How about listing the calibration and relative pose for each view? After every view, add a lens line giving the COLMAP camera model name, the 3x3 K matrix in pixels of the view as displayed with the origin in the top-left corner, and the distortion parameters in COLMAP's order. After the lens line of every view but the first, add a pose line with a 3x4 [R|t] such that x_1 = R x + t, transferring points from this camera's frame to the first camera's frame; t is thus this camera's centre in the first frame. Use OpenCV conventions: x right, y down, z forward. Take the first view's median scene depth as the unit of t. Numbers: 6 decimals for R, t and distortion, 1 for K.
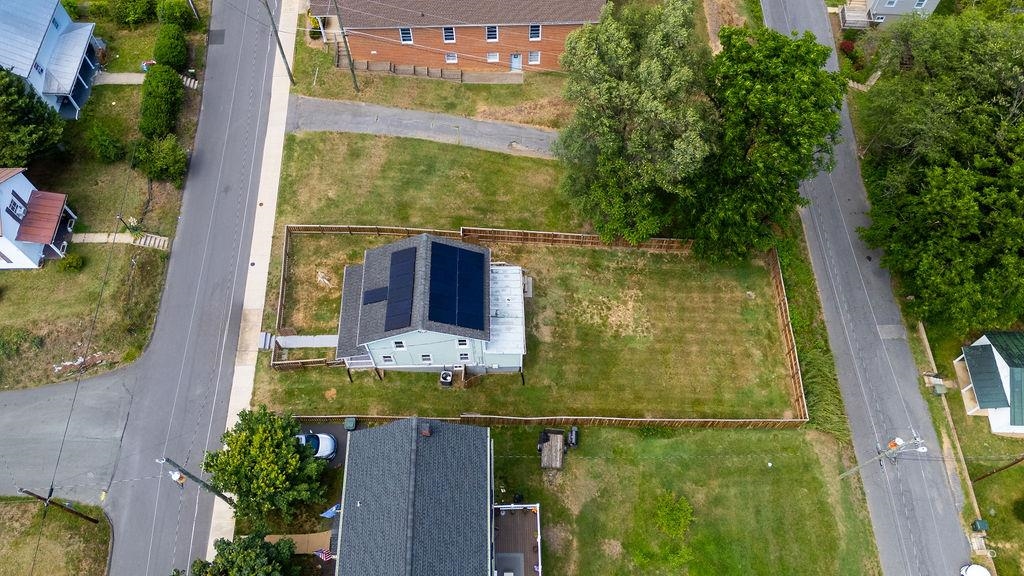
lens RADIAL K [[753.5, 0, 512.0], [0, 753.5, 288.0], [0, 0, 1]] dist [0.074867, -0.075747]
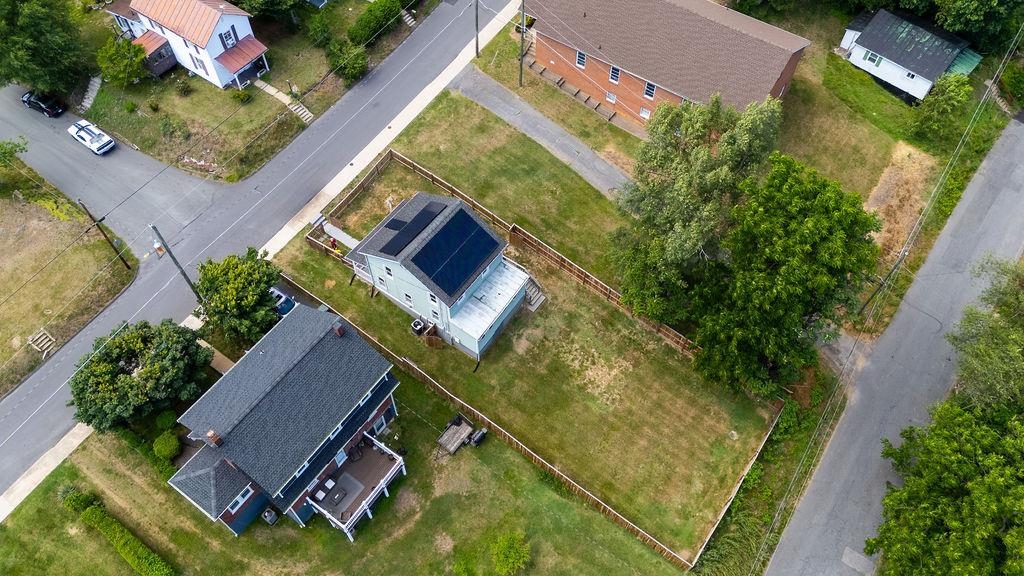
lens RADIAL K [[753.5, 0, 512.0], [0, 753.5, 288.0], [0, 0, 1]] dist [0.074867, -0.075747]
pose [[0.803276, 0.501876, -0.320732, 0.325986], [-0.528264, 0.849062, 0.005557, -0.006419], [0.275110, 0.164968, 0.947154, -0.010876]]
